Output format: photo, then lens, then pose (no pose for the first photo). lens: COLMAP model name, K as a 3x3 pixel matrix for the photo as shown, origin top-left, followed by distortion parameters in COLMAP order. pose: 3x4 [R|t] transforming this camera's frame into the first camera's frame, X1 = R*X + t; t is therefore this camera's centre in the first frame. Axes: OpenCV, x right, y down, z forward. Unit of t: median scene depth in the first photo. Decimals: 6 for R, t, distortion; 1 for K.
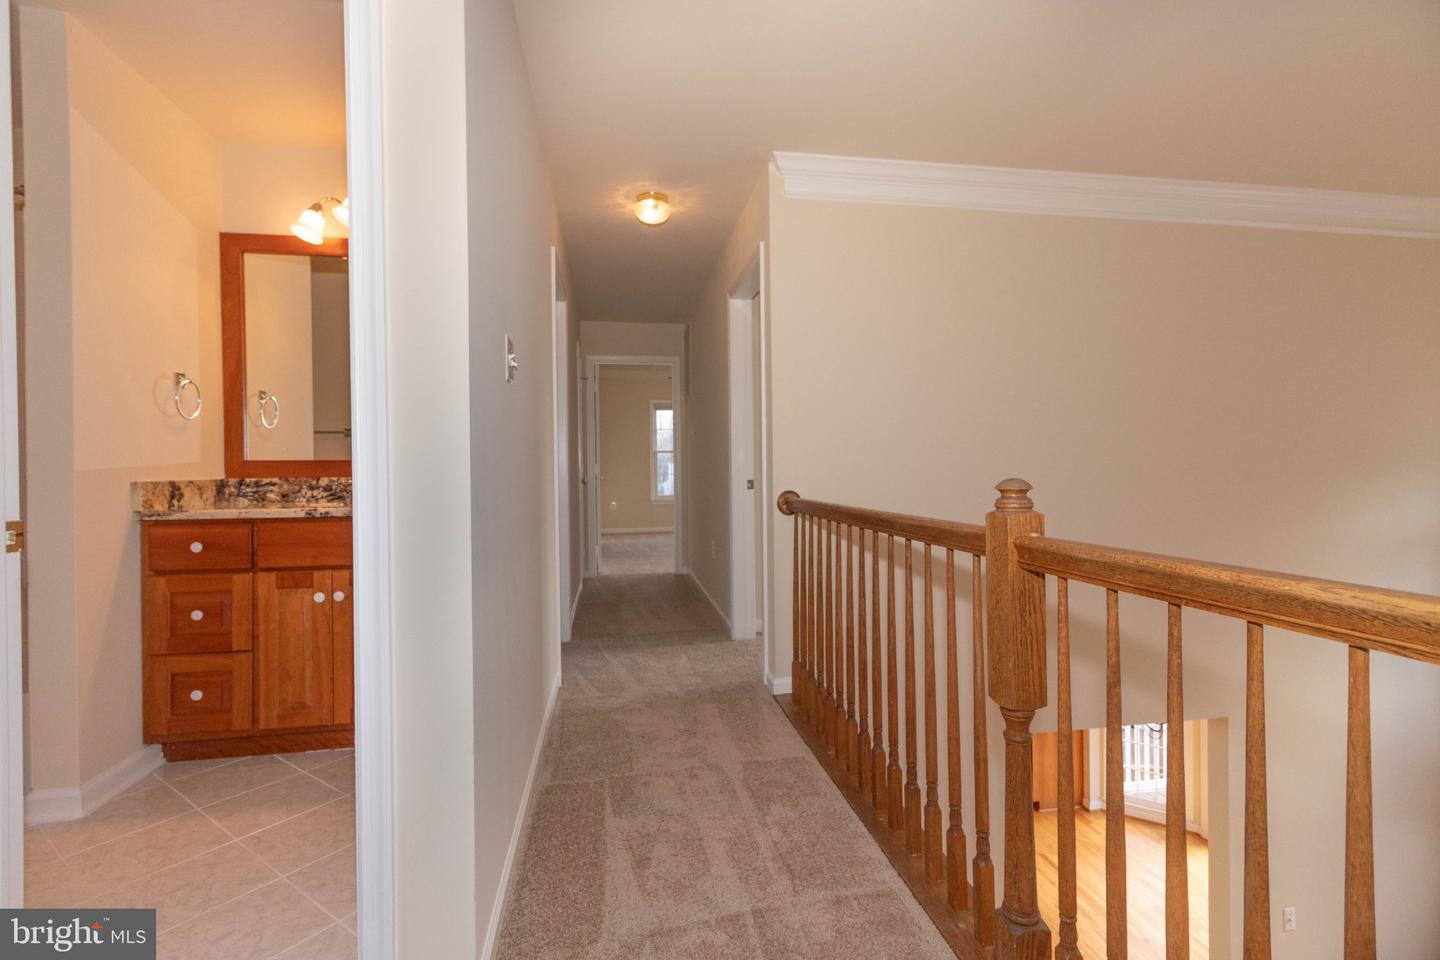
lens RADIAL K [[671.8, 0, 723.4], [0, 671.8, 472.8], [0, 0, 1]] dist [0.003664, -0.000907]
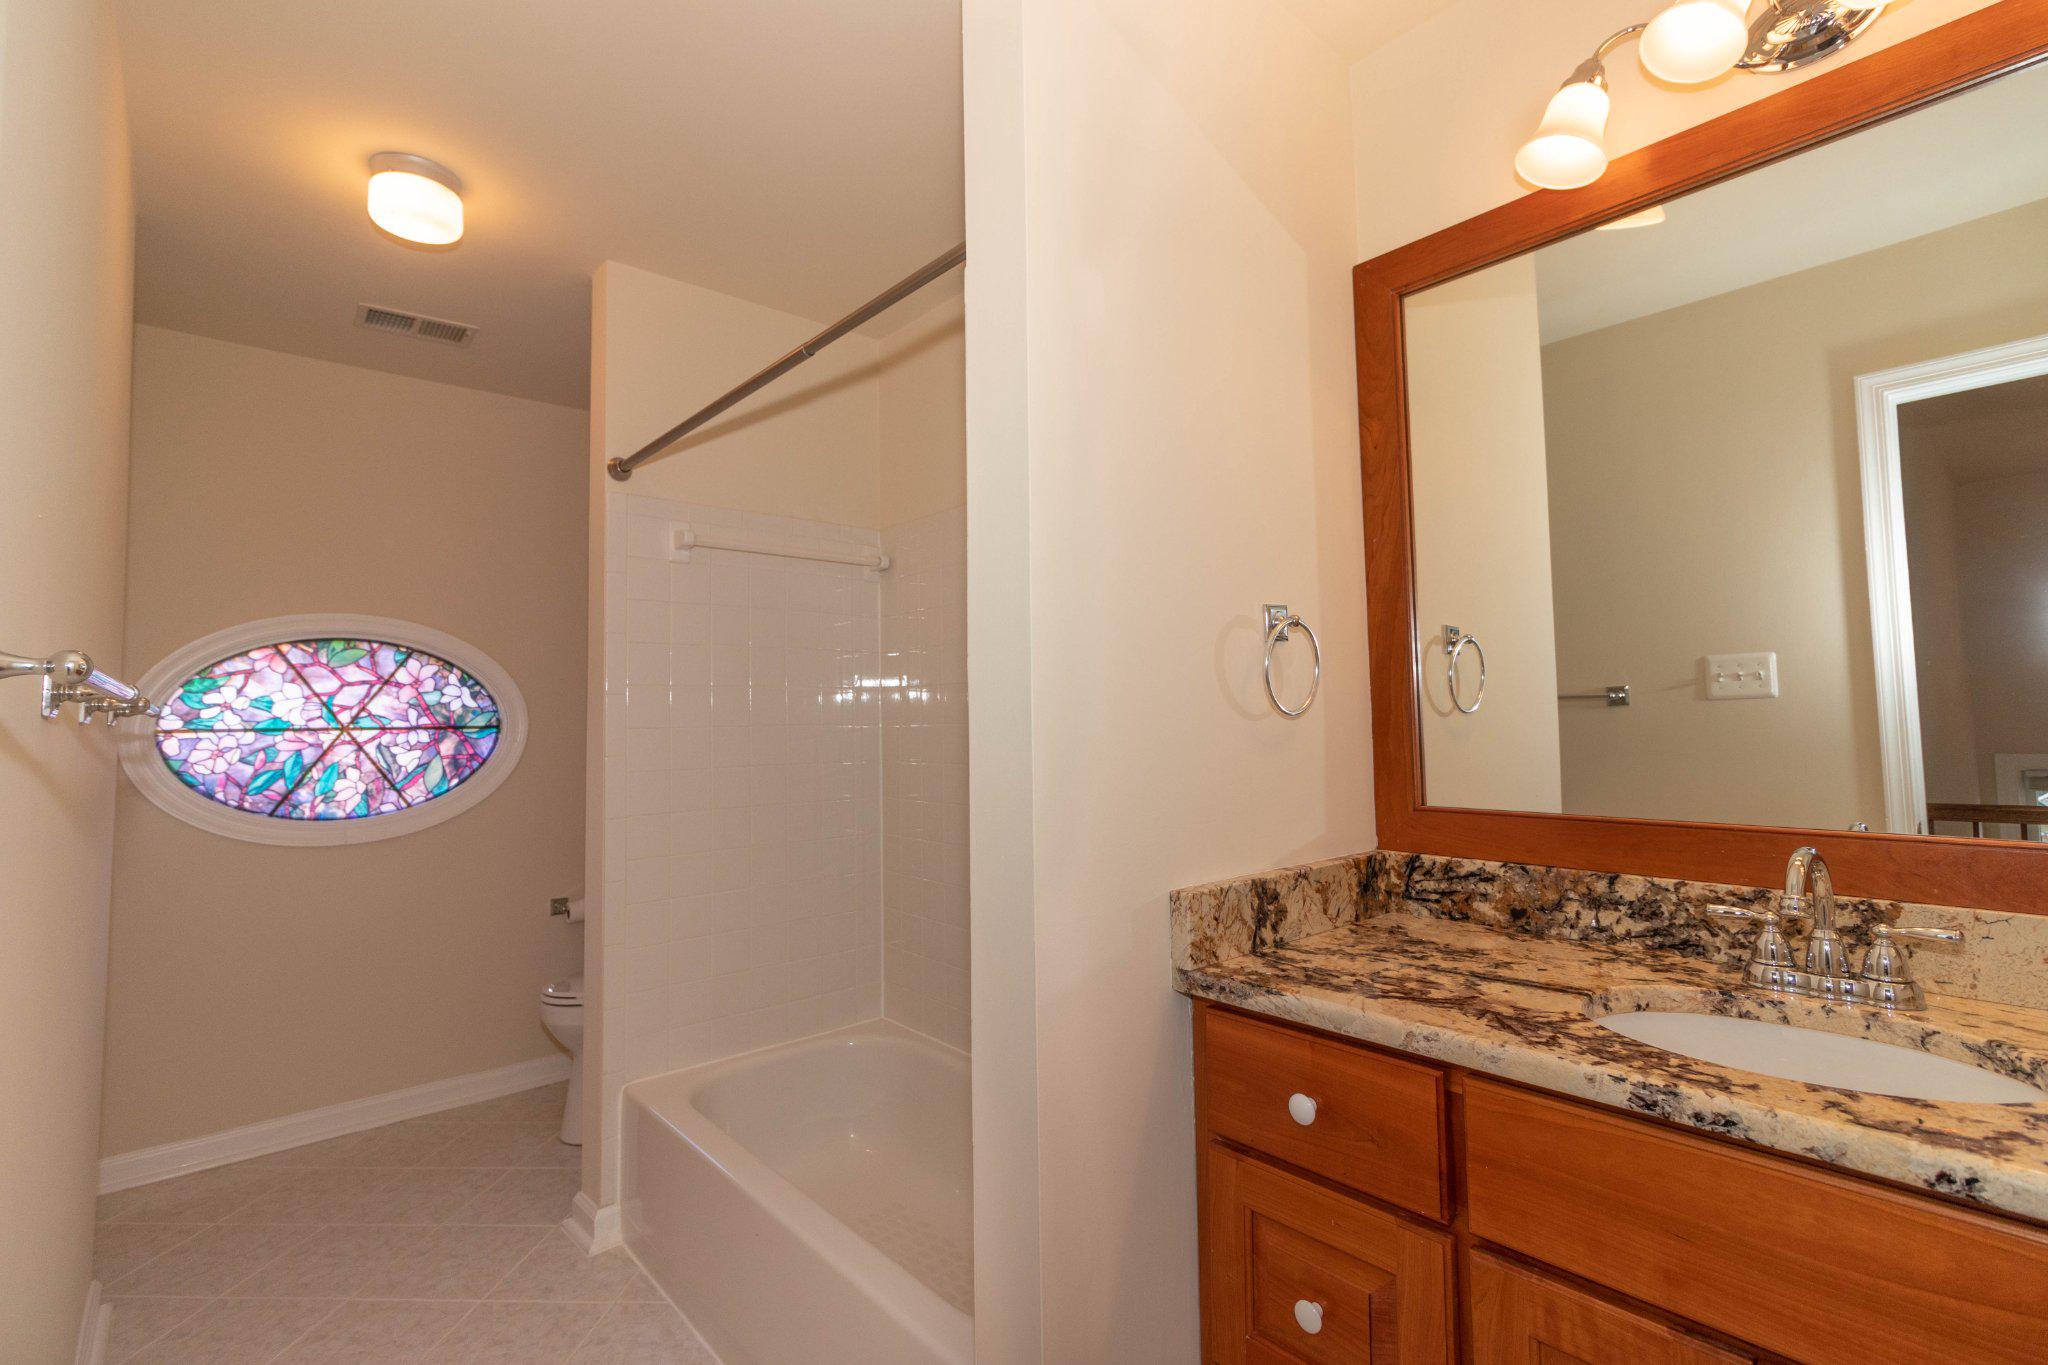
lens RADIAL K [[955.5, 0, 1026.0], [0, 955.5, 675.1], [0, 0, 1]] dist [0.003664, -0.000907]
pose [[0.533662, -0.046563, -0.844415, -0.382553], [0.006100, 0.998669, -0.051213, -0.074739], [0.845676, 0.022179, 0.533236, 0.540393]]
